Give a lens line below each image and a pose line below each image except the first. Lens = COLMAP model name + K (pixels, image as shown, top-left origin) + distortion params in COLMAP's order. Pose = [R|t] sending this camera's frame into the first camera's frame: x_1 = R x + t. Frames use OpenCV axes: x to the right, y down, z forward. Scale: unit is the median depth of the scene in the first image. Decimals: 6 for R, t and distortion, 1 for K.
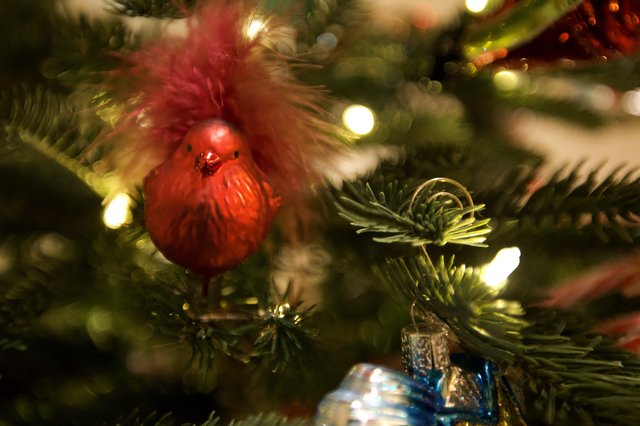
lens RADIAL K [[632.6, 0, 316.9], [0, 632.6, 214.7], [0, 0, 1]] dist [0.056993, 0.000000]
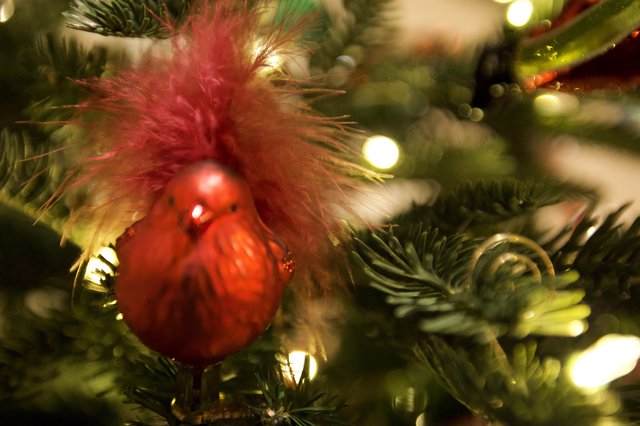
lens RADIAL K [[632.6, 0, 322.0], [0, 632.6, 210.1], [0, 0, 1]] dist [0.056993, 0.000000]
pose [[0.999702, -0.018867, -0.015505, -0.008899], [0.018043, 0.998500, -0.051700, -0.046430], [0.016457, 0.051405, 0.998542, 0.220634]]
